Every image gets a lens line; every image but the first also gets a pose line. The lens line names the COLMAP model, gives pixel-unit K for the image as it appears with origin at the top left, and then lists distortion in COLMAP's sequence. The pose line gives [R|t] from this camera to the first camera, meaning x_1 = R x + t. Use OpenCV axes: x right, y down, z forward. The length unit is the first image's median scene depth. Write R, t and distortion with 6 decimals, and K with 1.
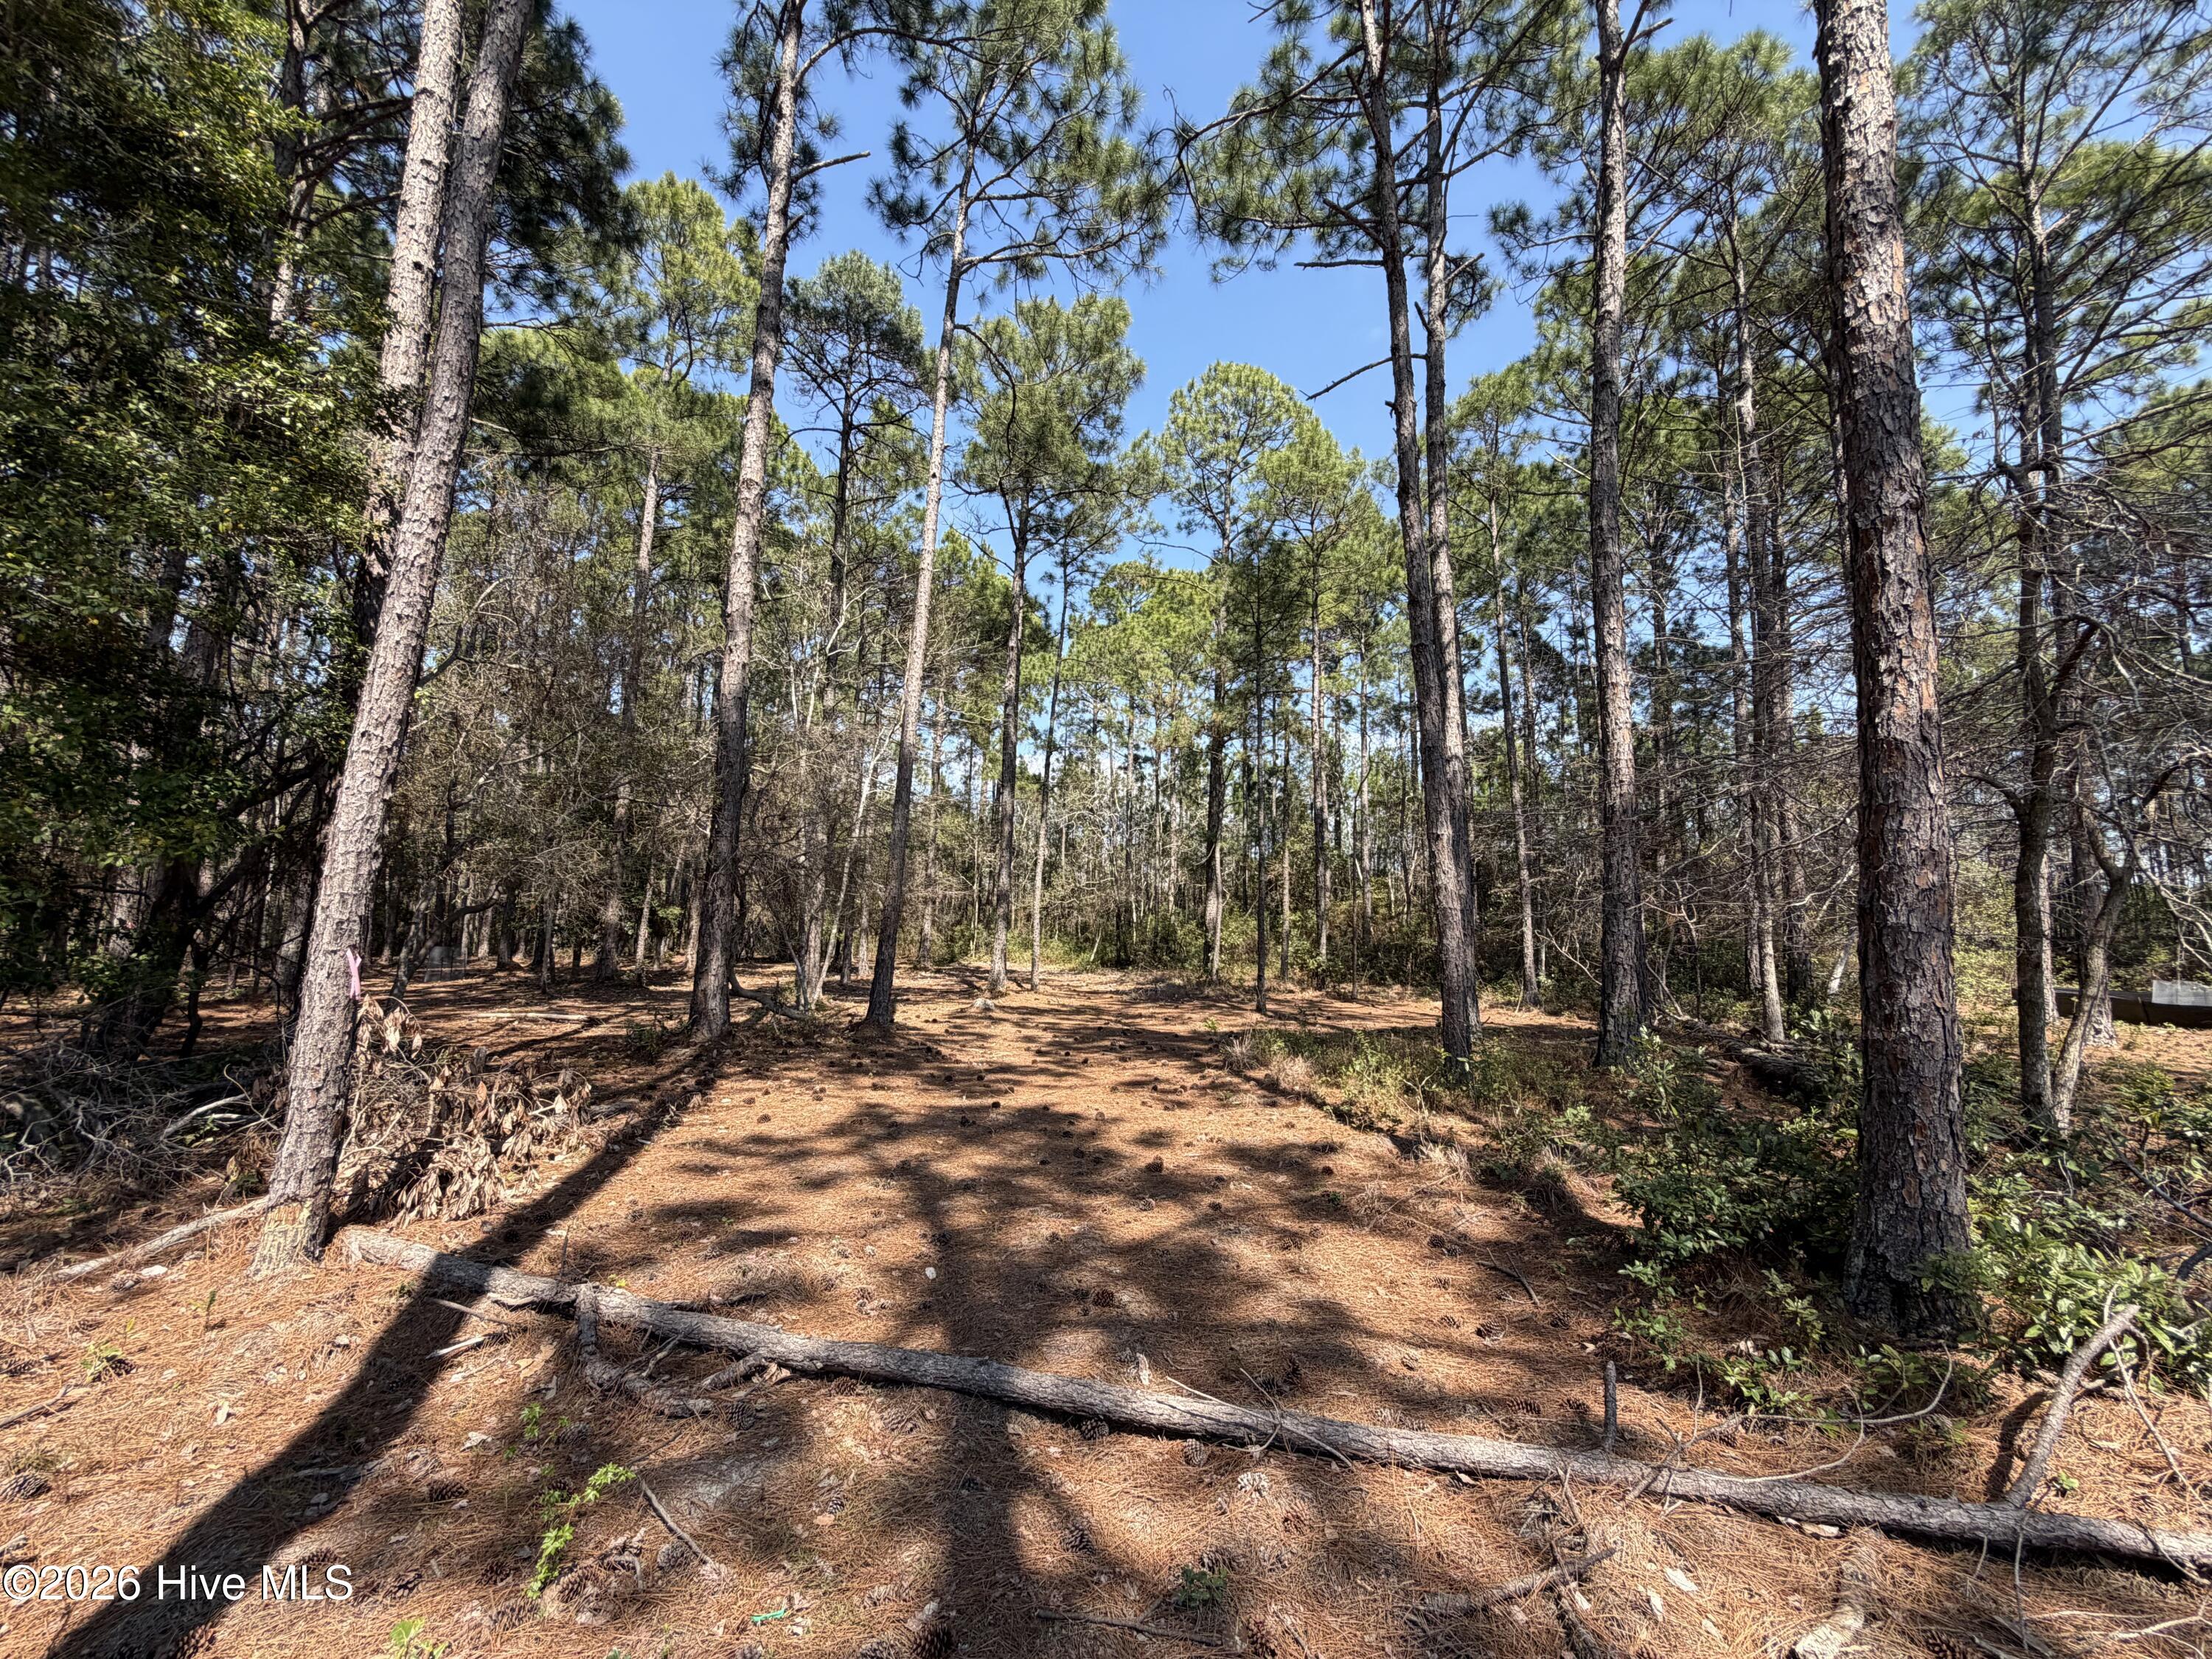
lens RADIAL K [[883.9, 0, 1103.0], [0, 883.9, 830.5], [0, 0, 1]] dist [-0.000930, 0.000489]
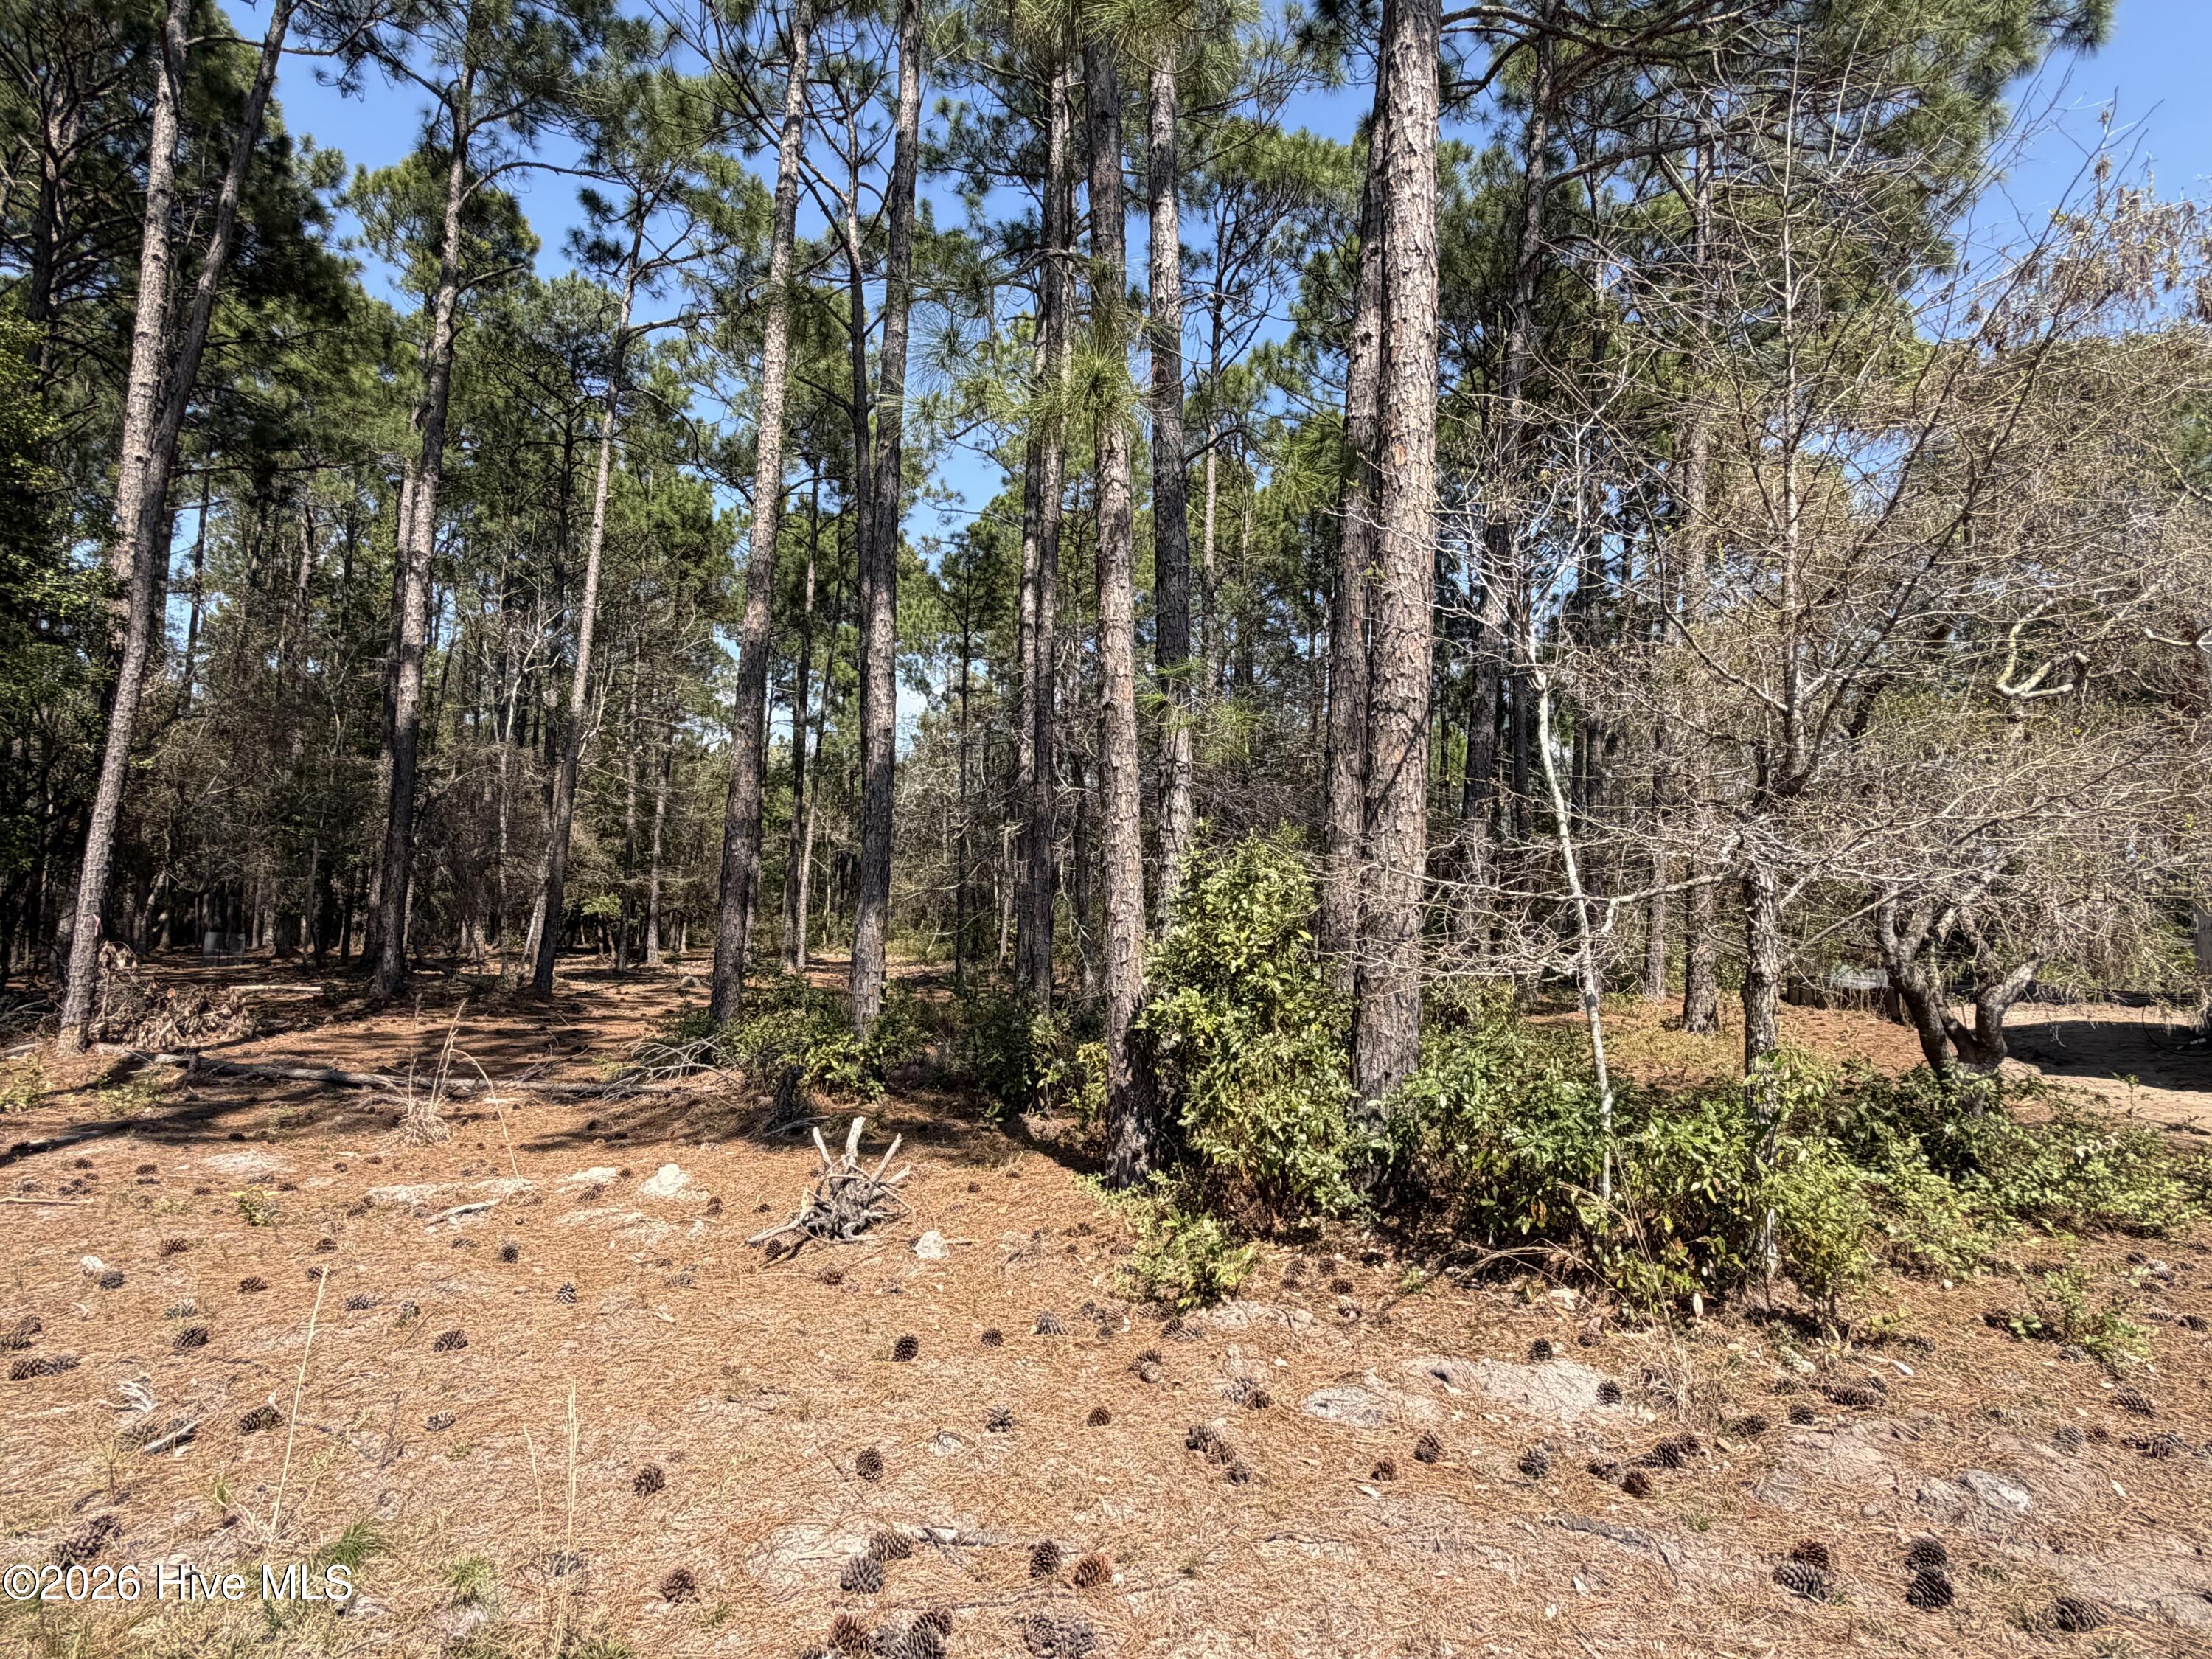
lens RADIAL K [[1181.5, 0, 1107.3], [0, 1181.5, 829.5], [0, 0, 1]] dist [0.001013, -0.000885]
pose [[0.999810, 0.000231, -0.019481, 0.268018], [0.000431, 0.999423, 0.033959, -0.027653], [0.019478, -0.033961, 0.999233, -0.292211]]
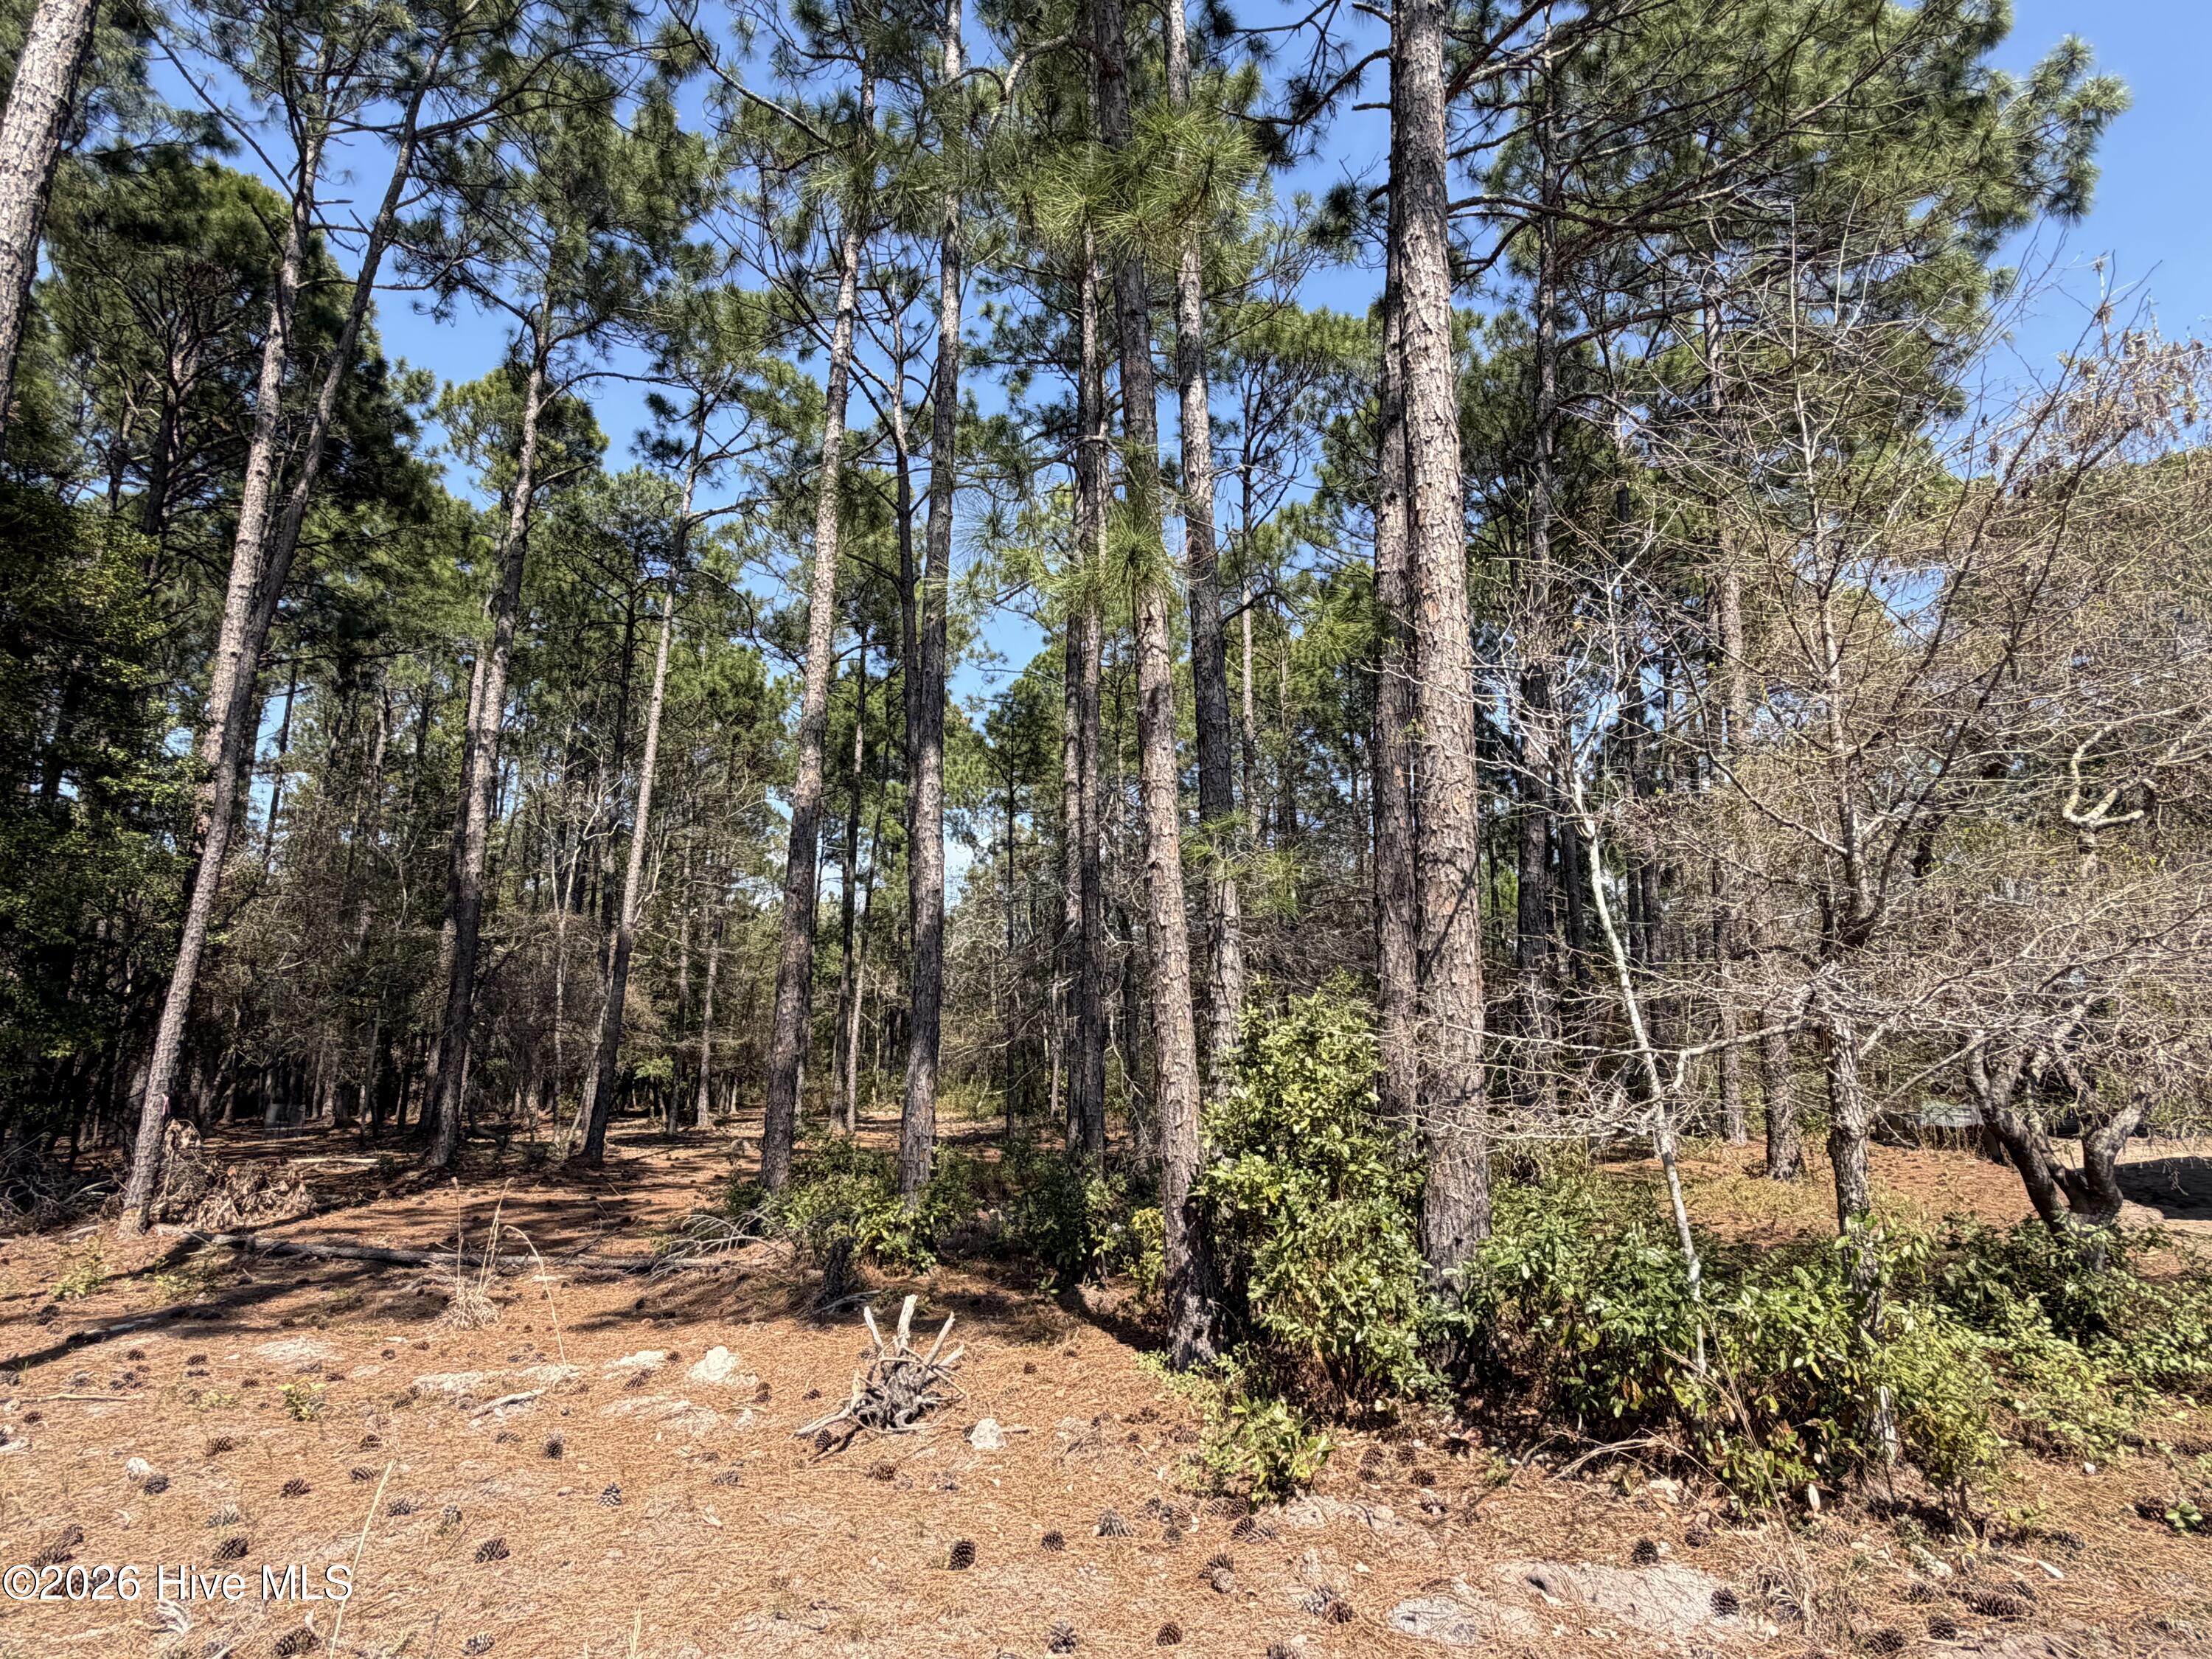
lens RADIAL K [[1181.5, 0, 1104.6], [0, 1181.5, 834.0], [0, 0, 1]] dist [0.001013, -0.000885]
pose [[0.997679, -0.033687, -0.059173, 0.267886], [0.028480, 0.995824, -0.086732, -0.030331], [0.061848, 0.084846, 0.994473, -0.292506]]
